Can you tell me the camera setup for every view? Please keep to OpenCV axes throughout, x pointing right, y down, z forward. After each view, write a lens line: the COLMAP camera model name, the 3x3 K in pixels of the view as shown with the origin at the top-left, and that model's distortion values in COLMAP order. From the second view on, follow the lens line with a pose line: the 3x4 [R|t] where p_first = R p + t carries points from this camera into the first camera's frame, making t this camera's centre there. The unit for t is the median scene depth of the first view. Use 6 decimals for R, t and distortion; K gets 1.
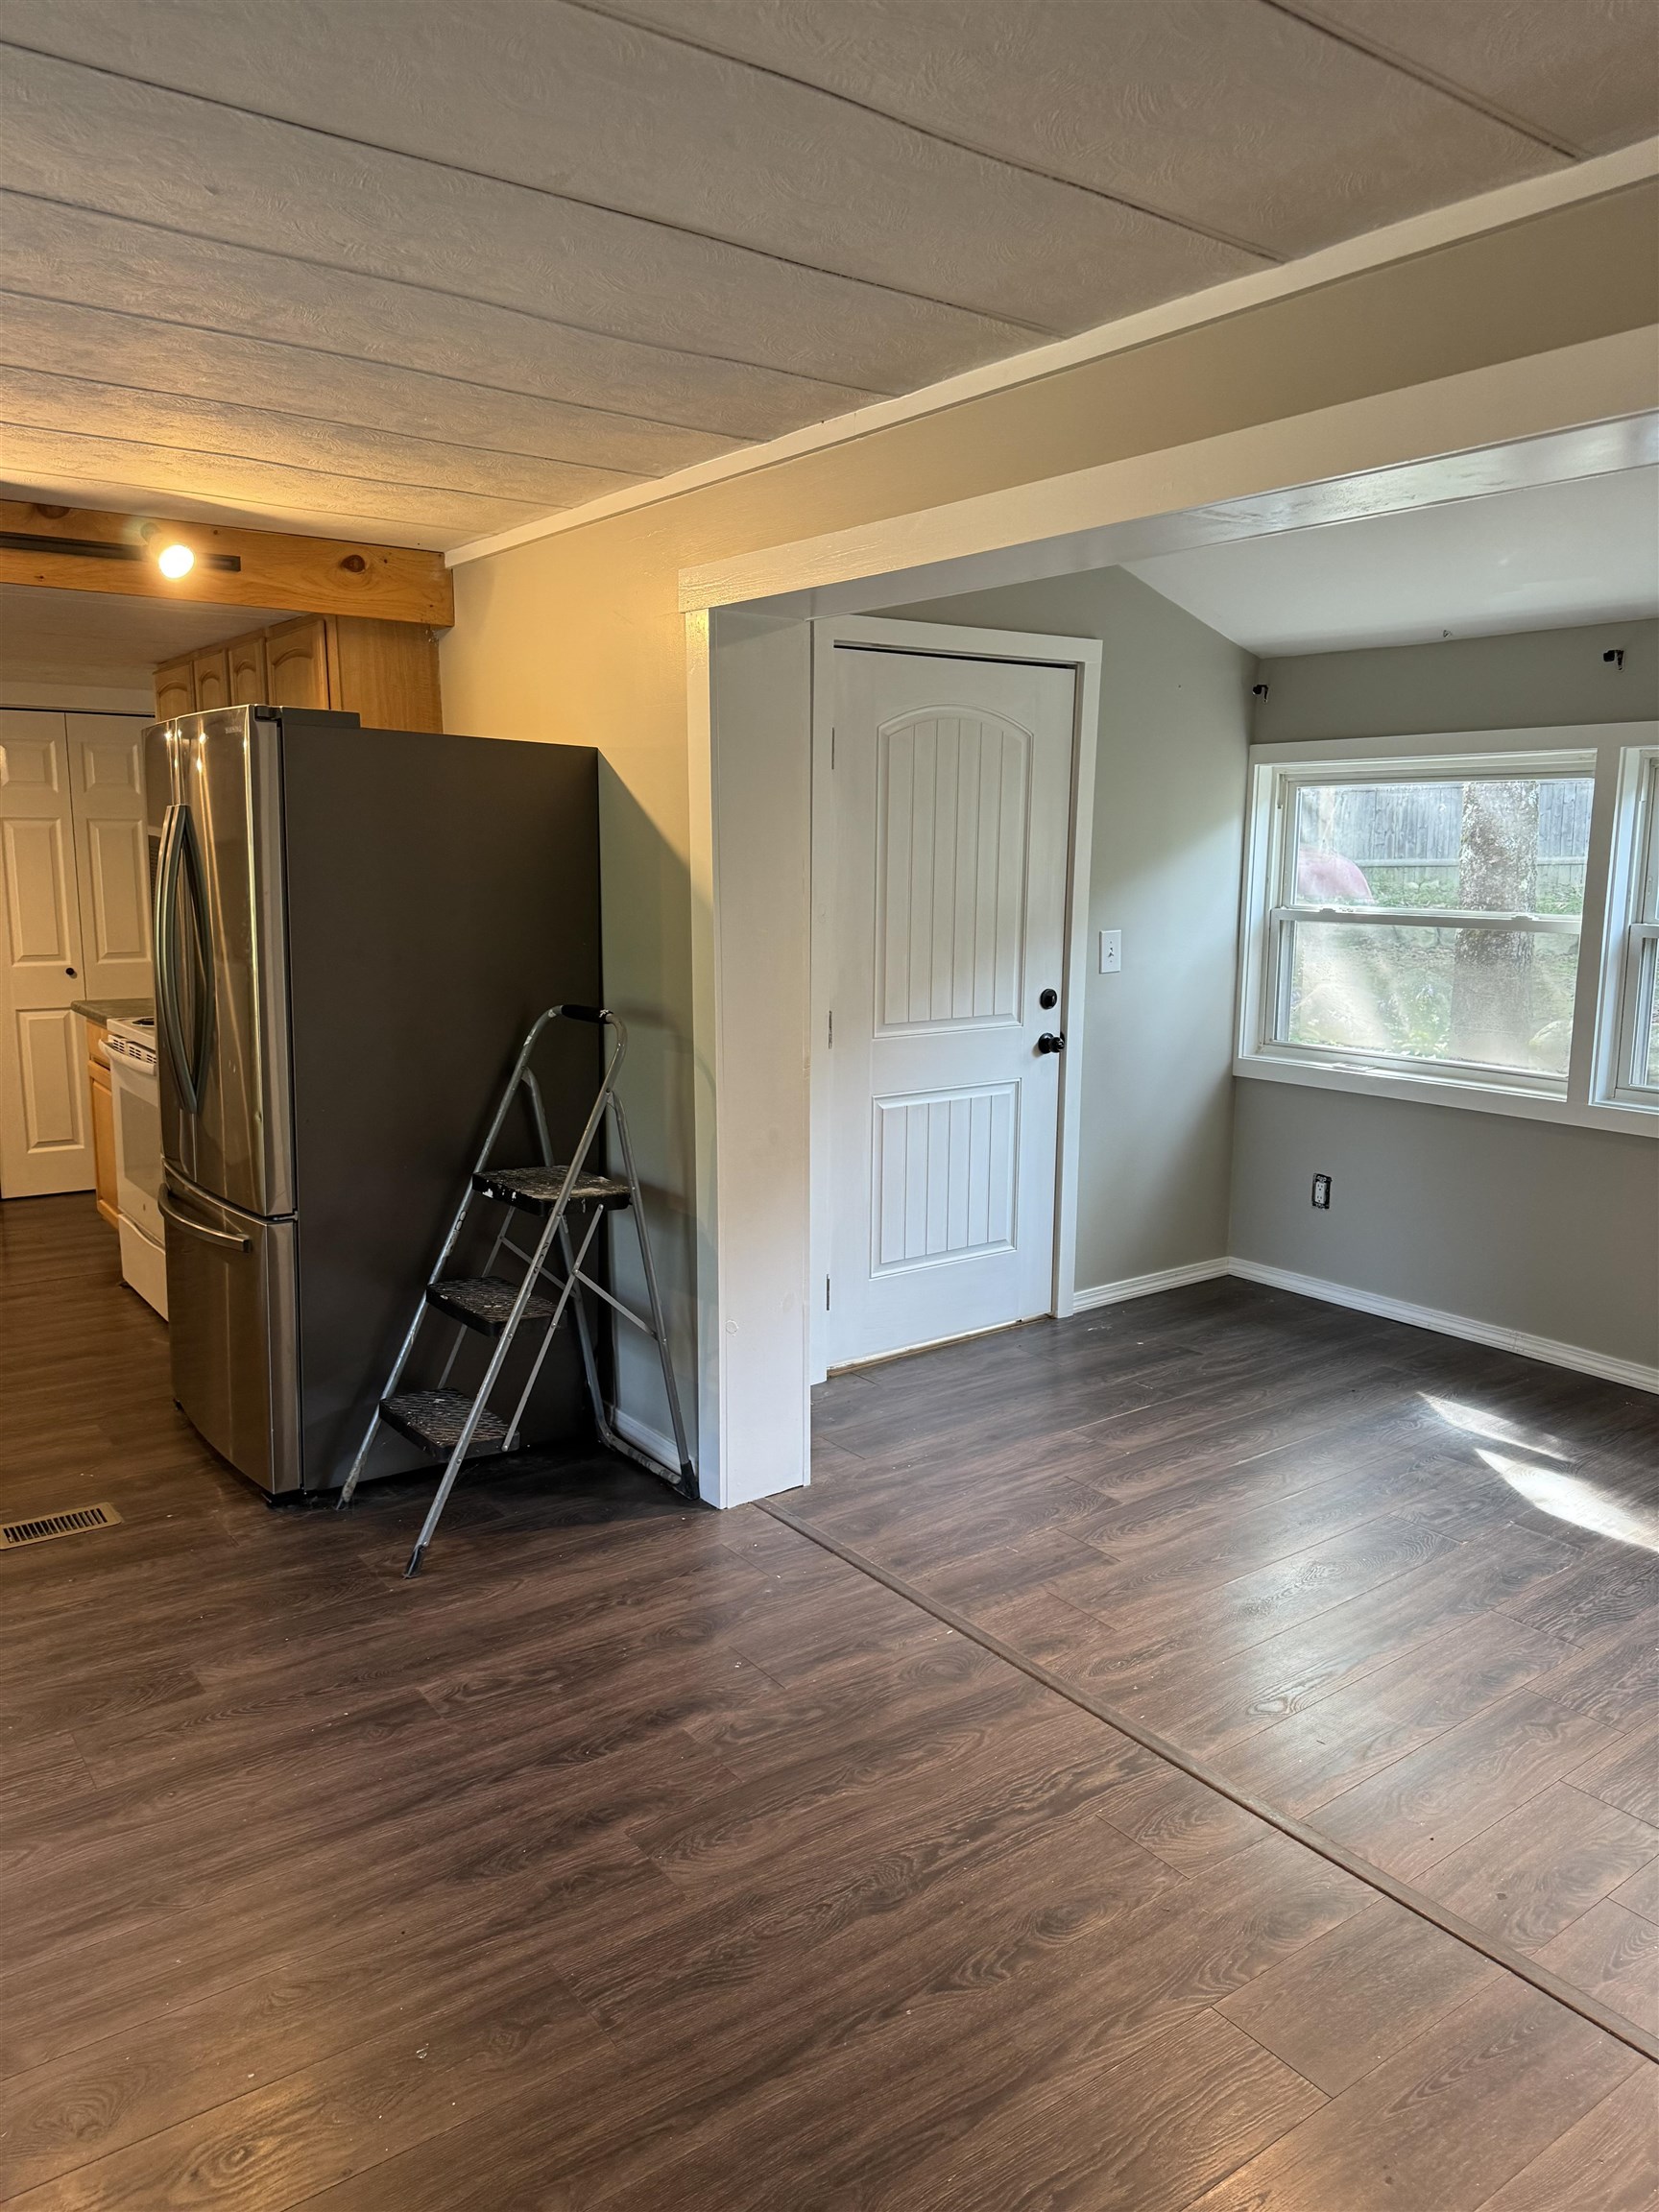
lens RADIAL K [[1549.0, 0, 843.4], [0, 1549.0, 1109.0], [0, 0, 1]] dist [0.091192, -0.120730]
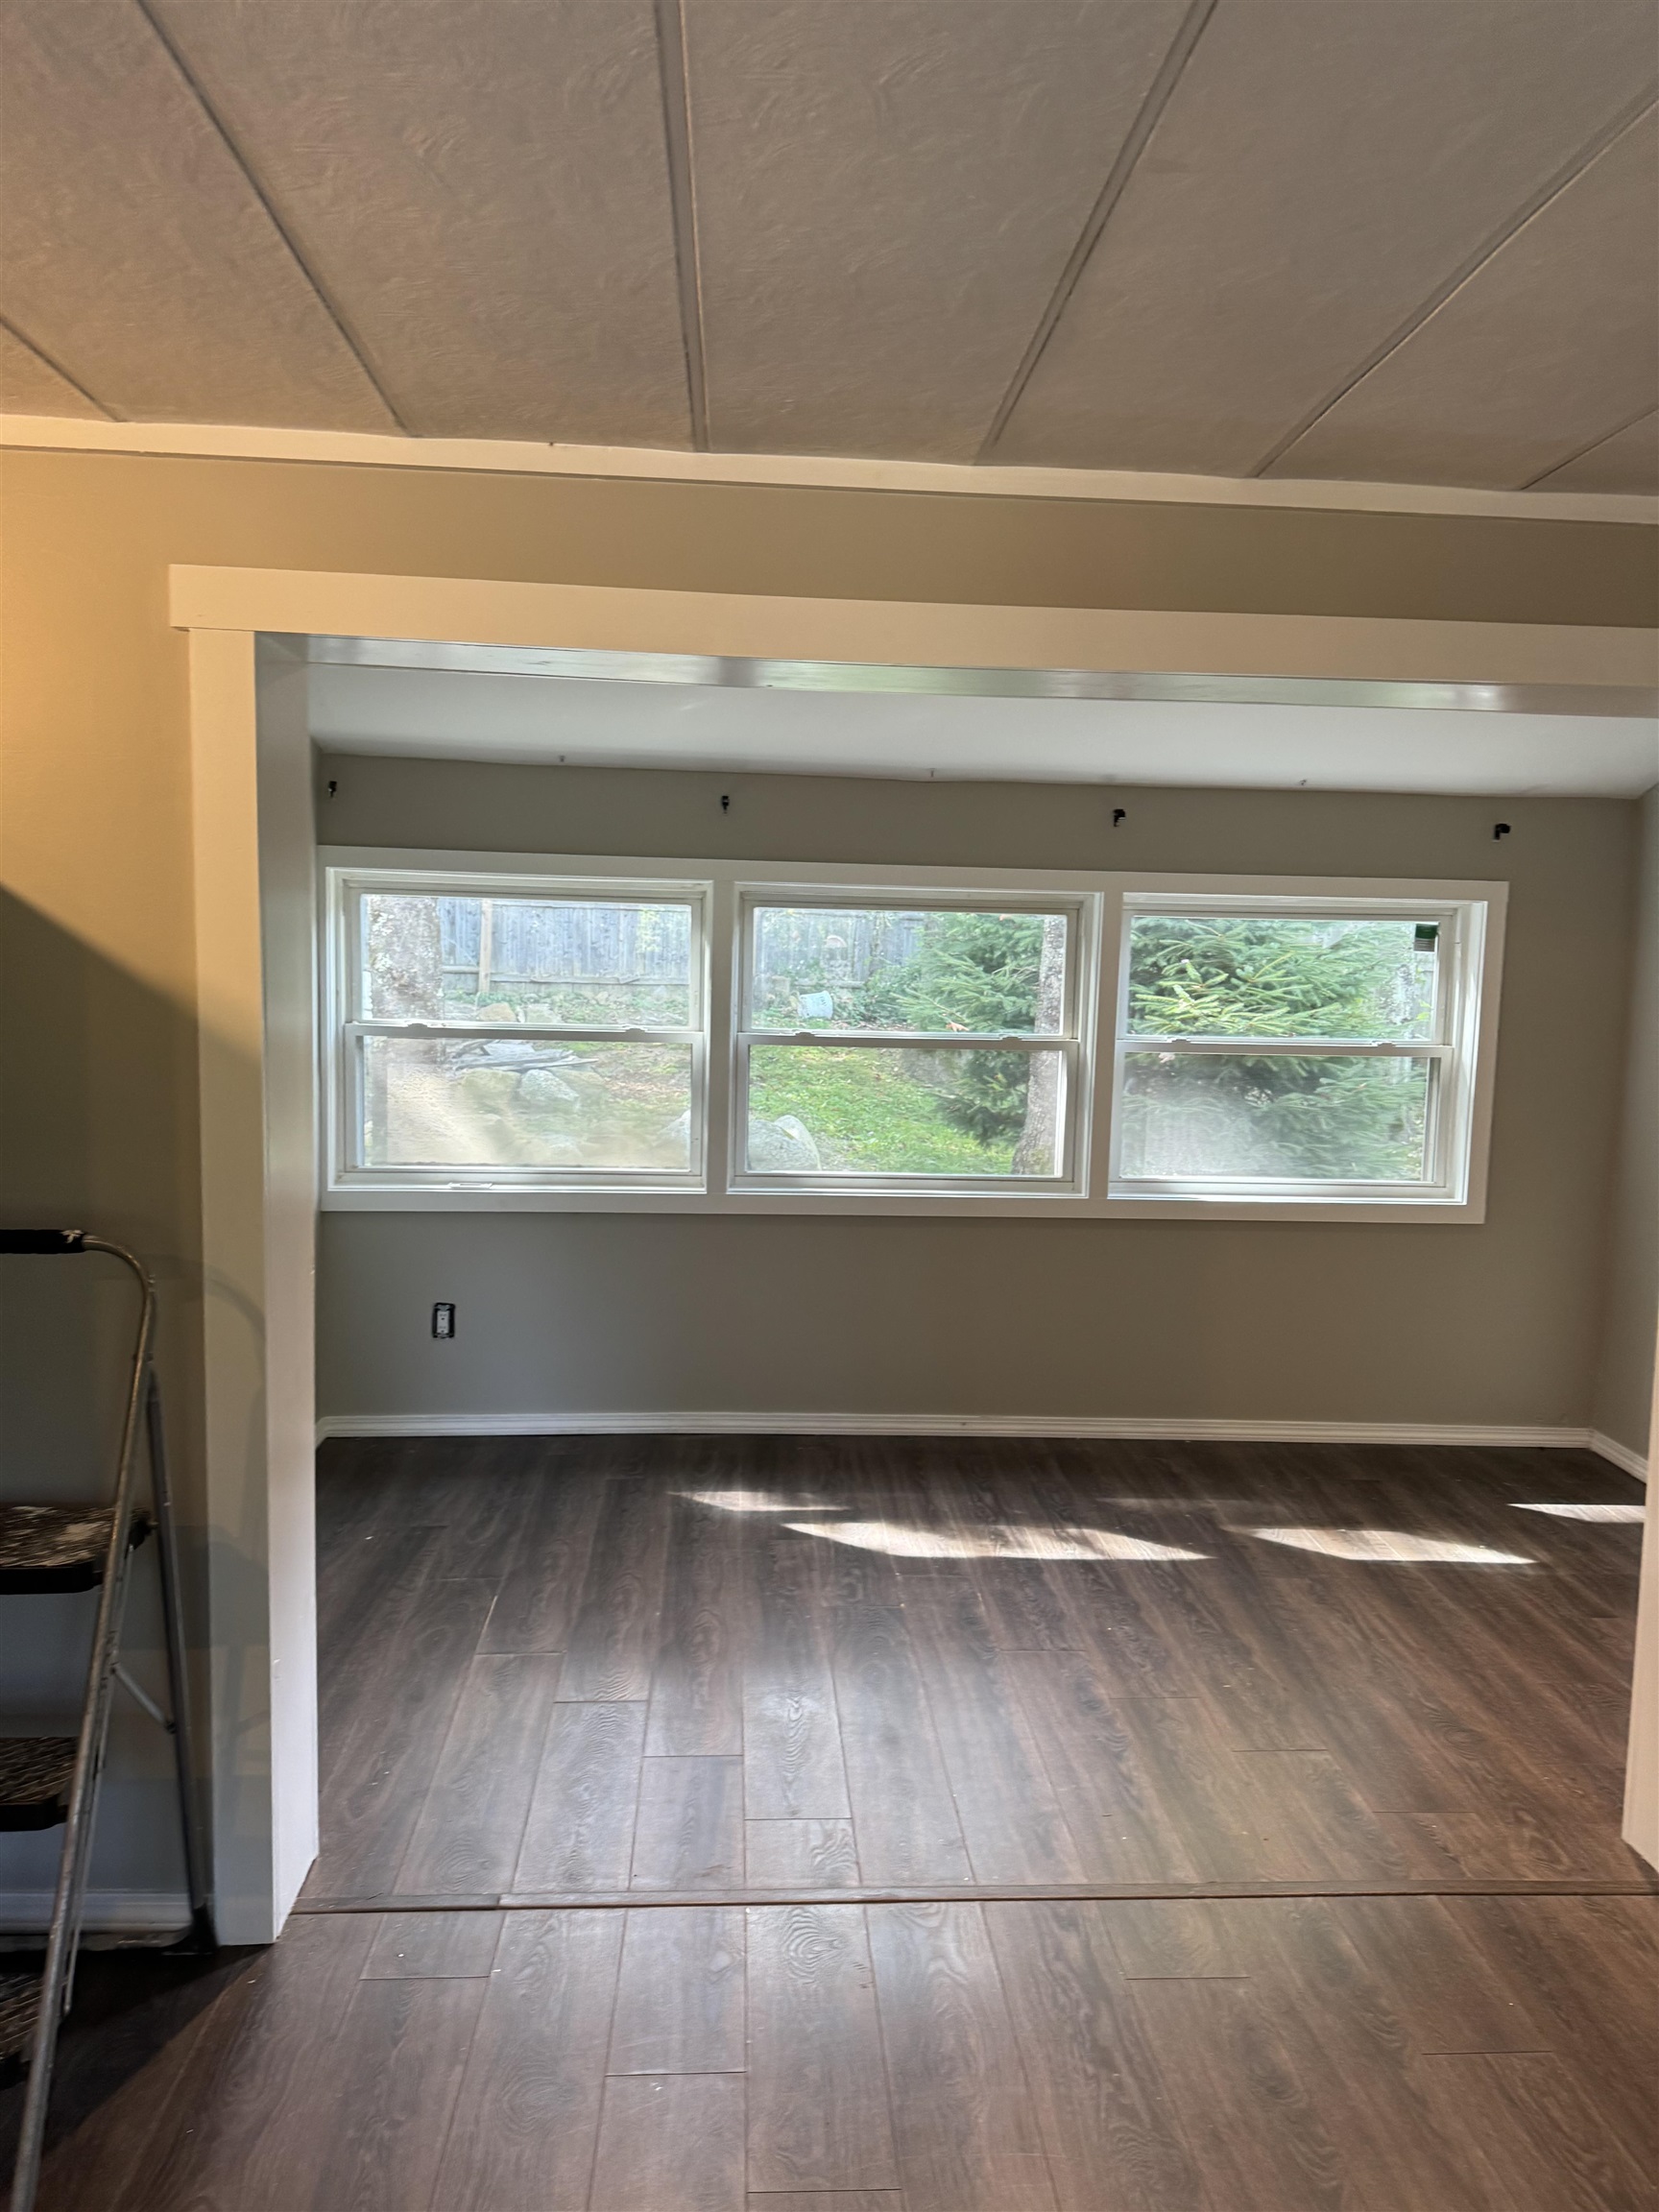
lens RADIAL K [[1544.4, 0, 829.5], [0, 1544.4, 1106.0], [0, 0, 1]] dist [0.192613, -0.294141]
pose [[0.545668, -0.073661, 0.834758, -0.441898], [0.119659, 0.992771, 0.009386, -0.072681], [-0.829414, 0.094764, 0.550538, 0.346053]]
